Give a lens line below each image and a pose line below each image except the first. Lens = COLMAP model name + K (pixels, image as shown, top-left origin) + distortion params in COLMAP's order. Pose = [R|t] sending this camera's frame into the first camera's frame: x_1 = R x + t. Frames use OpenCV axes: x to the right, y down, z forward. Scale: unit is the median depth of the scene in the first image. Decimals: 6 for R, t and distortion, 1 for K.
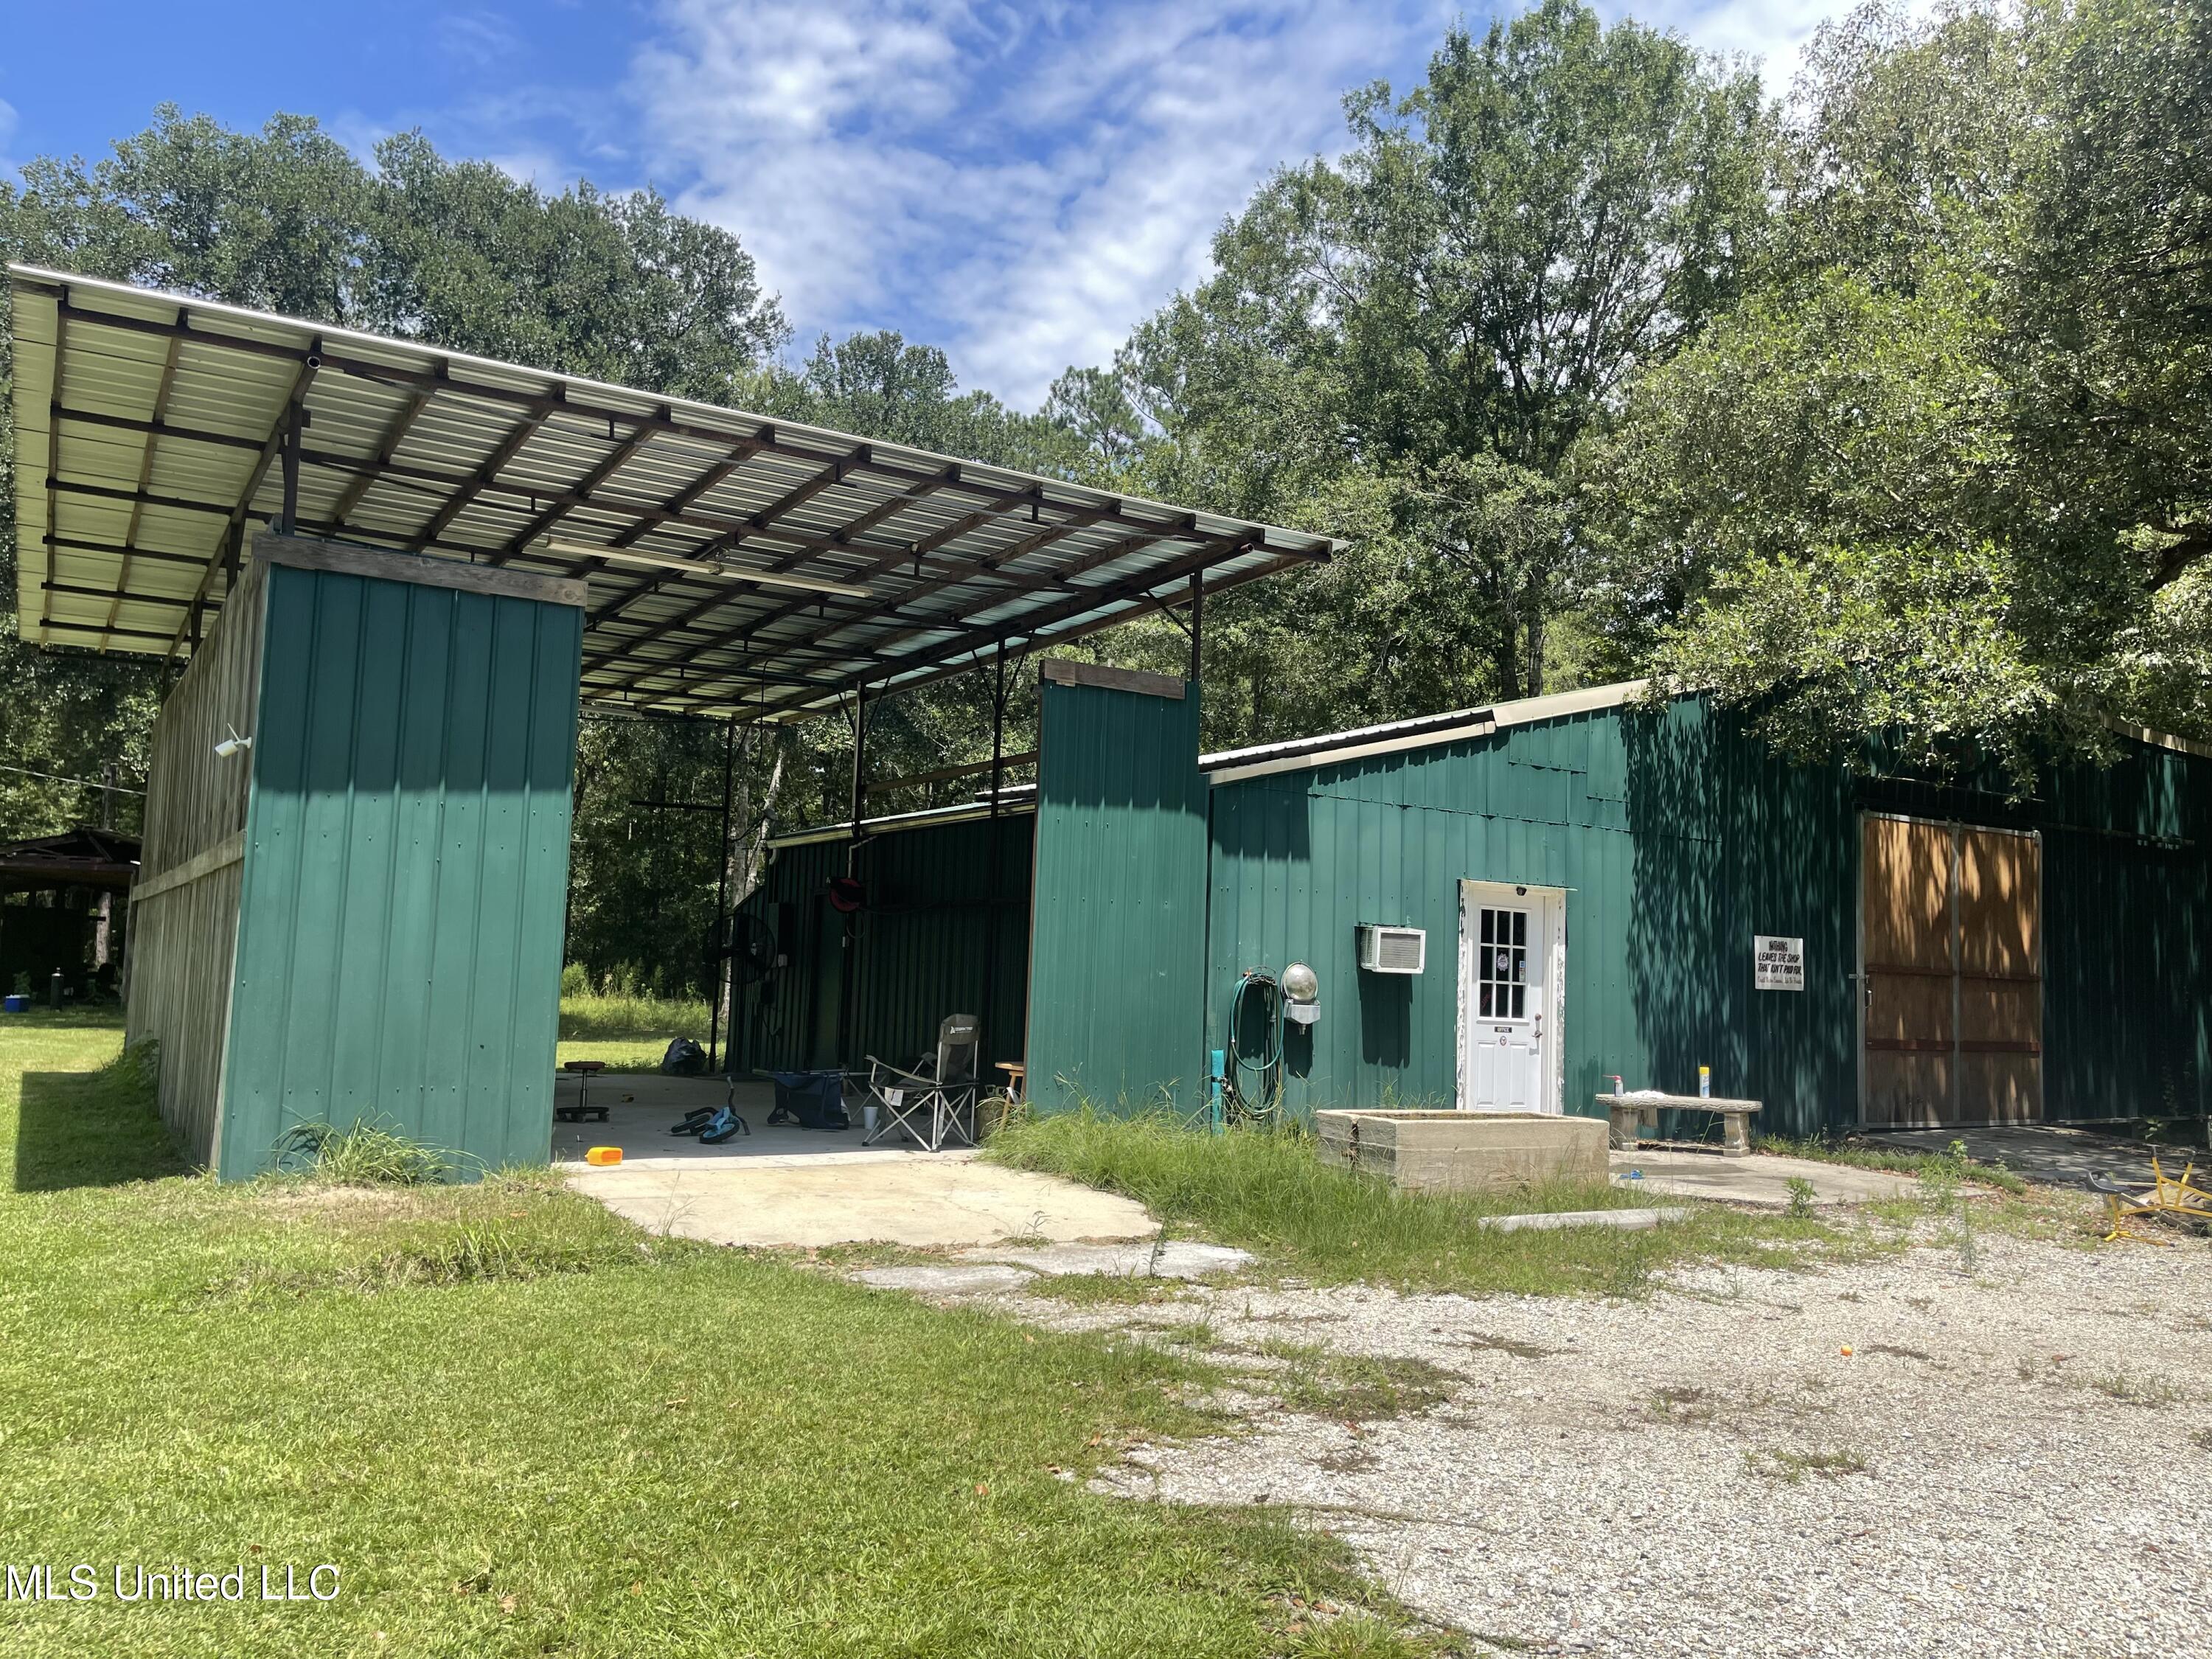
lens RADIAL K [[1671.0, 0, 1106.0], [0, 1671.0, 829.5], [0, 0, 1]] dist [0.050825, 0.001059]
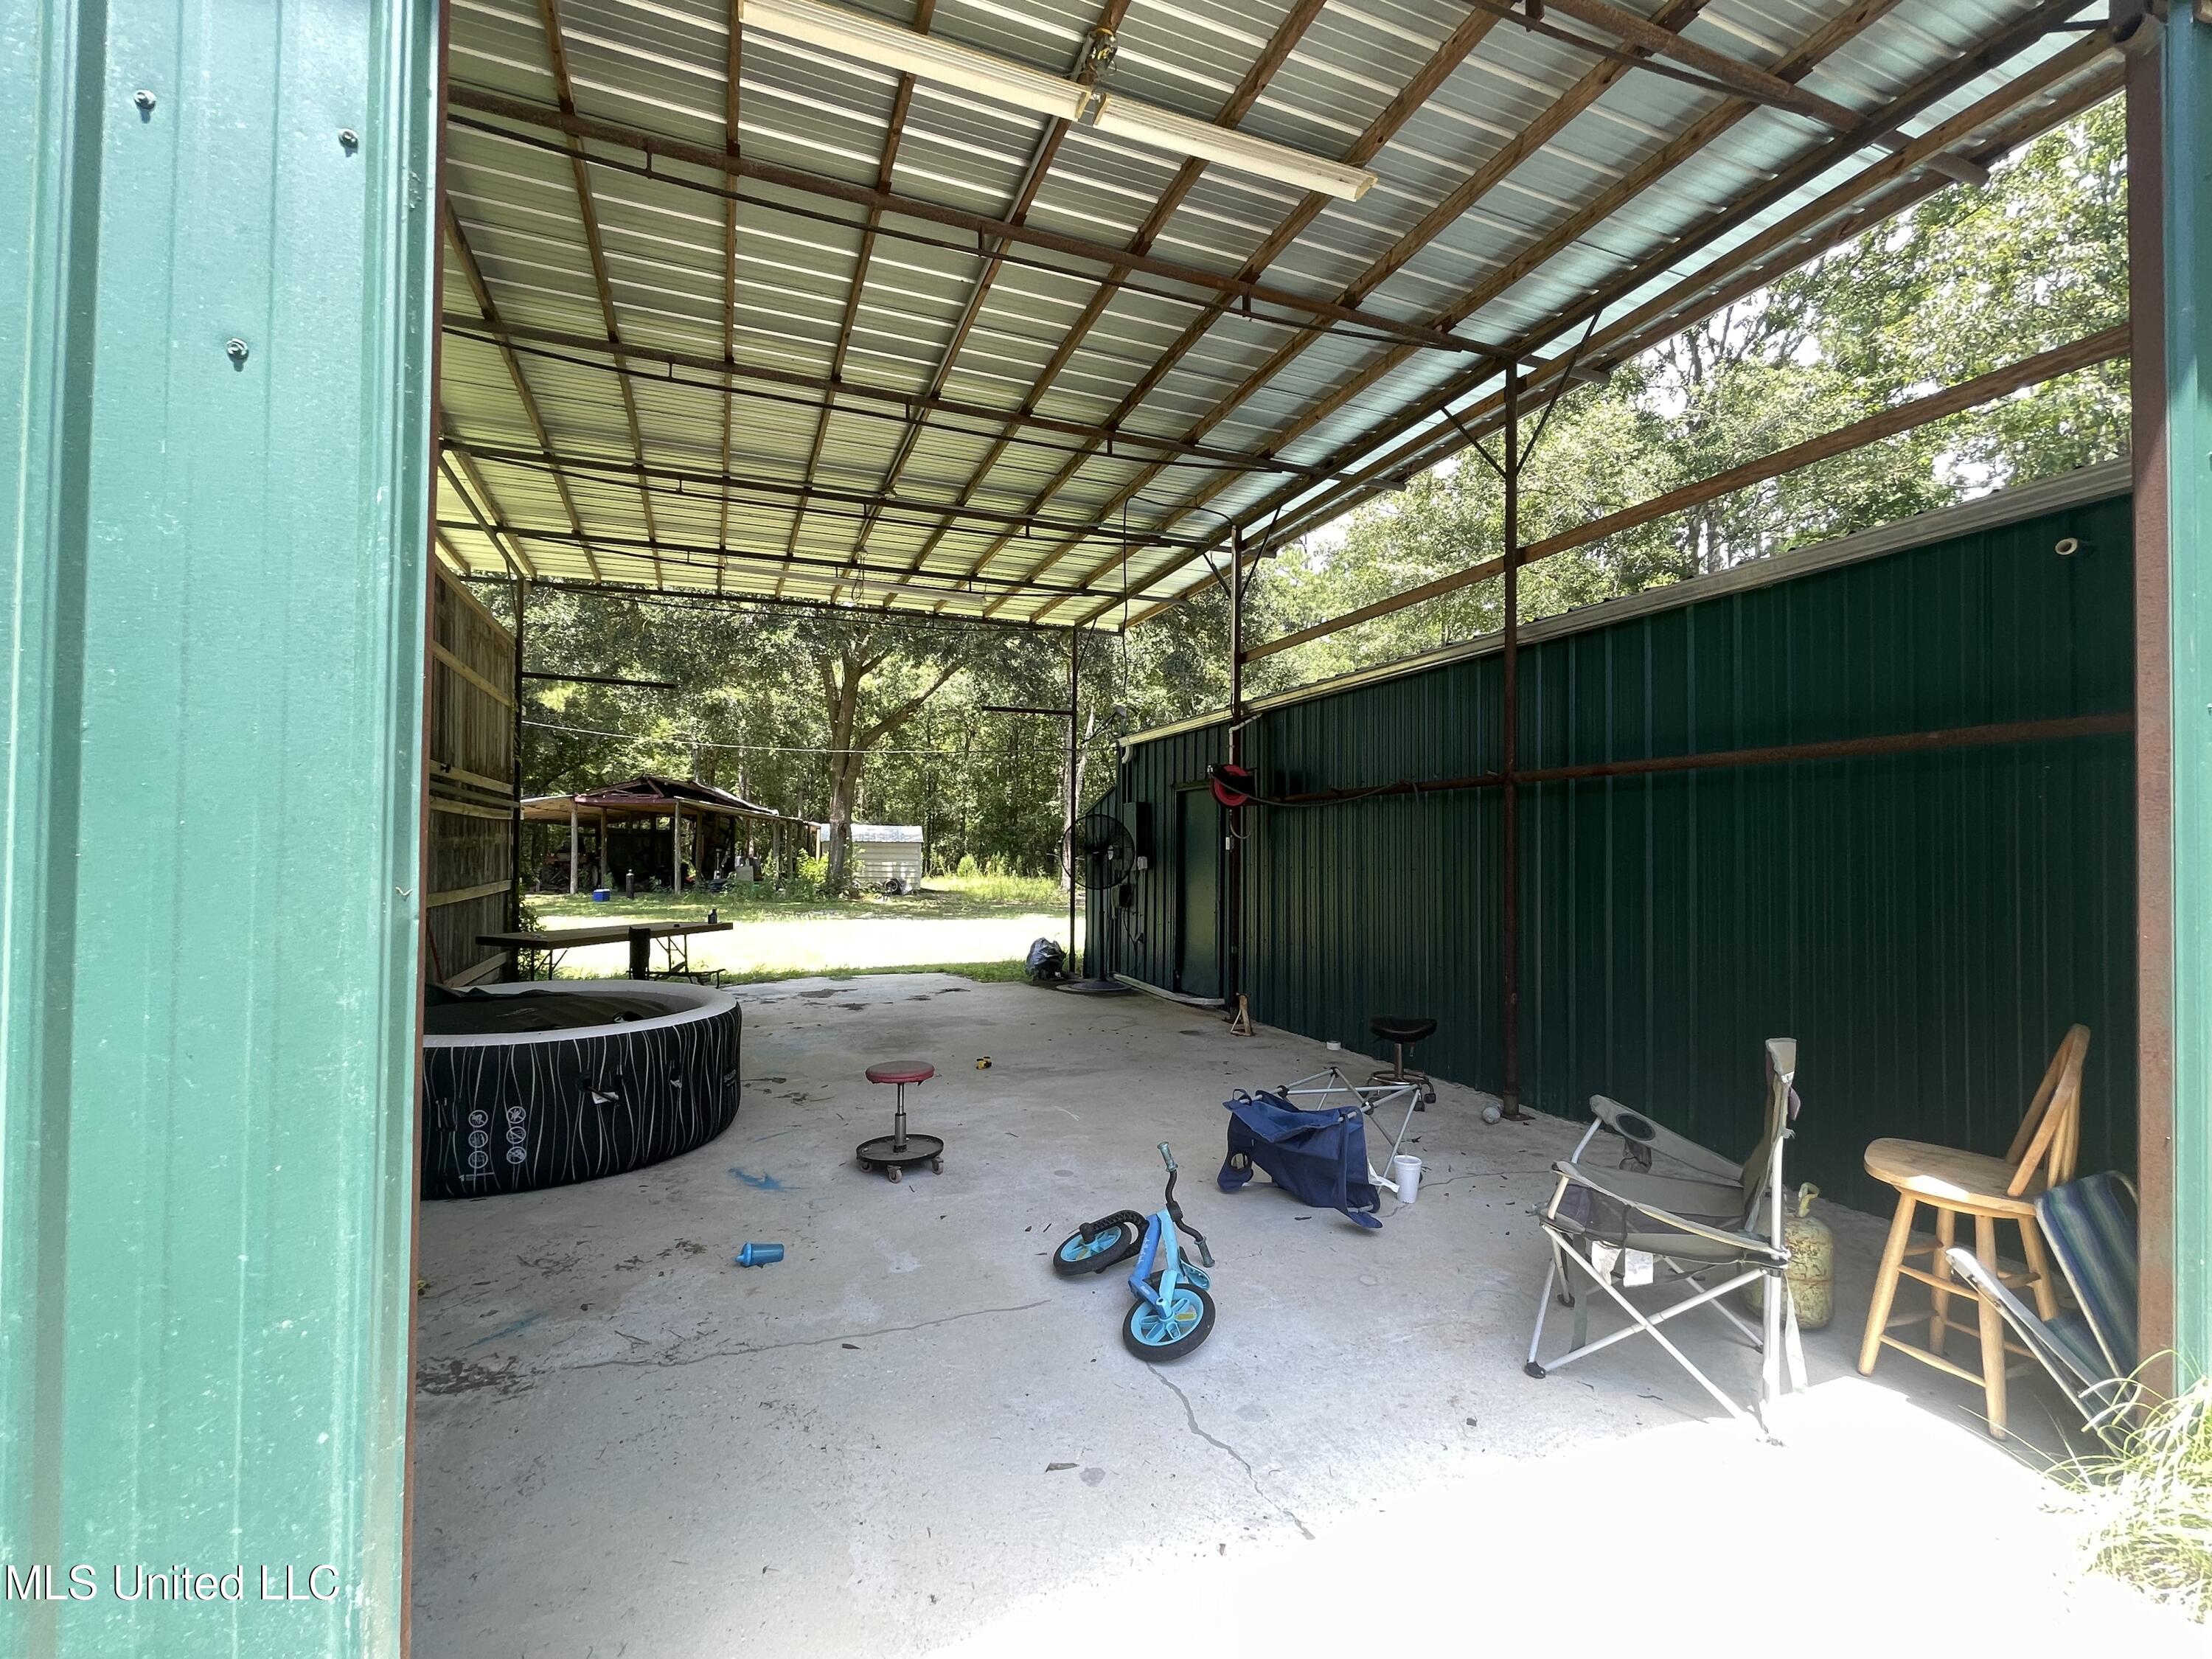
lens RADIAL K [[951.1, 0, 1106.0], [0, 951.1, 829.5], [0, 0, 1]] dist [-0.000076, -0.000004]
pose [[0.985251, -0.031596, -0.168174, -0.122649], [0.042225, 0.997305, 0.060004, 0.026267], [0.165825, -0.066220, 0.983929, 0.471002]]
